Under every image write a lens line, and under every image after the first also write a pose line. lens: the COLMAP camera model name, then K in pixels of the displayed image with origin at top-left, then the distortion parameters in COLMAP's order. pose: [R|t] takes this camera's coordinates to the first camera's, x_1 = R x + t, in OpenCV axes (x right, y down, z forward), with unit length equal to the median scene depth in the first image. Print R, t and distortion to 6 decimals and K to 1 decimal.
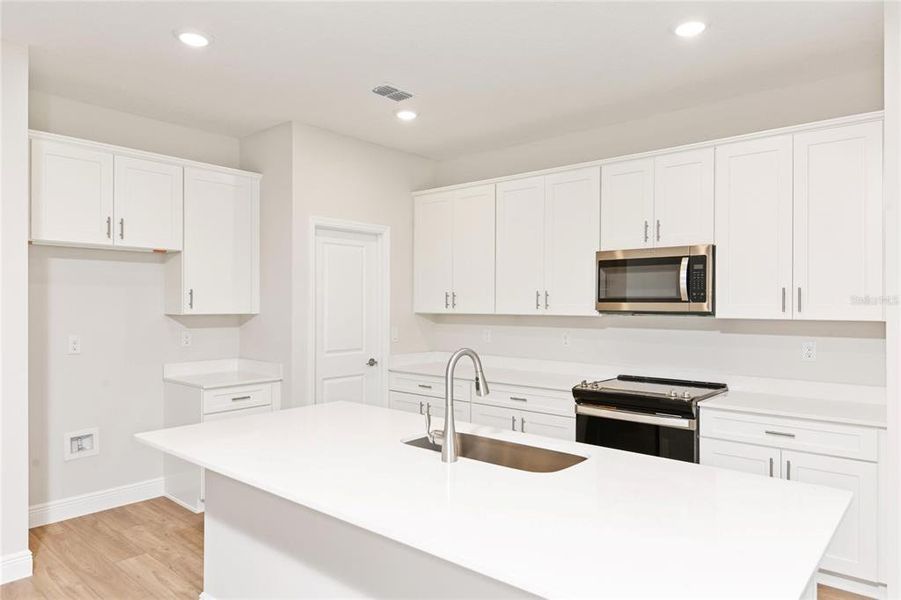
lens RADIAL K [[579.3, 0, 448.8], [0, 579.3, 298.1], [0, 0, 1]] dist [0.028702, -0.005062]
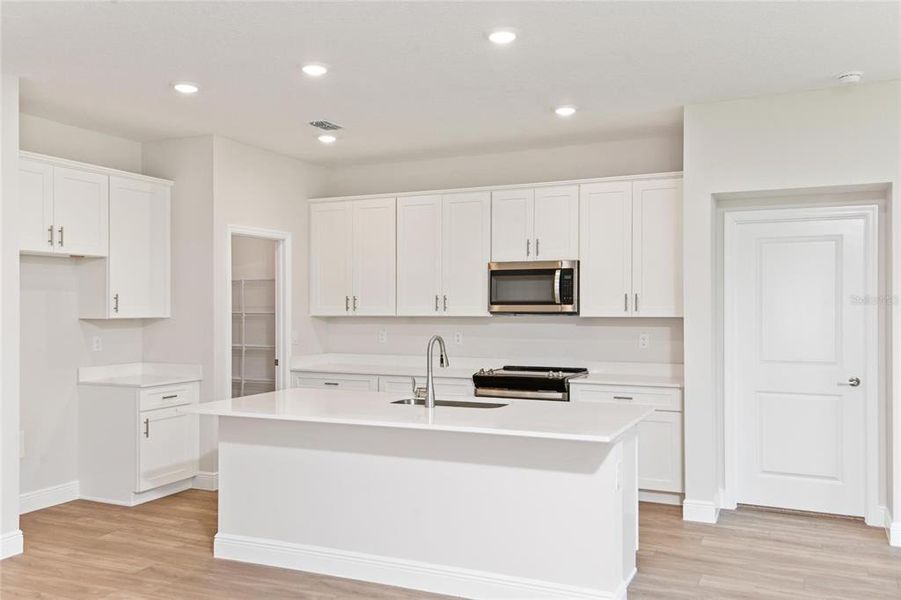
lens RADIAL K [[786.4, 0, 449.1], [0, 786.4, 300.2], [0, 0, 1]] dist [0.069252, 0.022704]
pose [[0.959479, -0.002654, 0.281769, -0.285309], [0.002153, 0.999996, 0.002085, -0.006063], [-0.281773, -0.001394, 0.959480, -0.544106]]
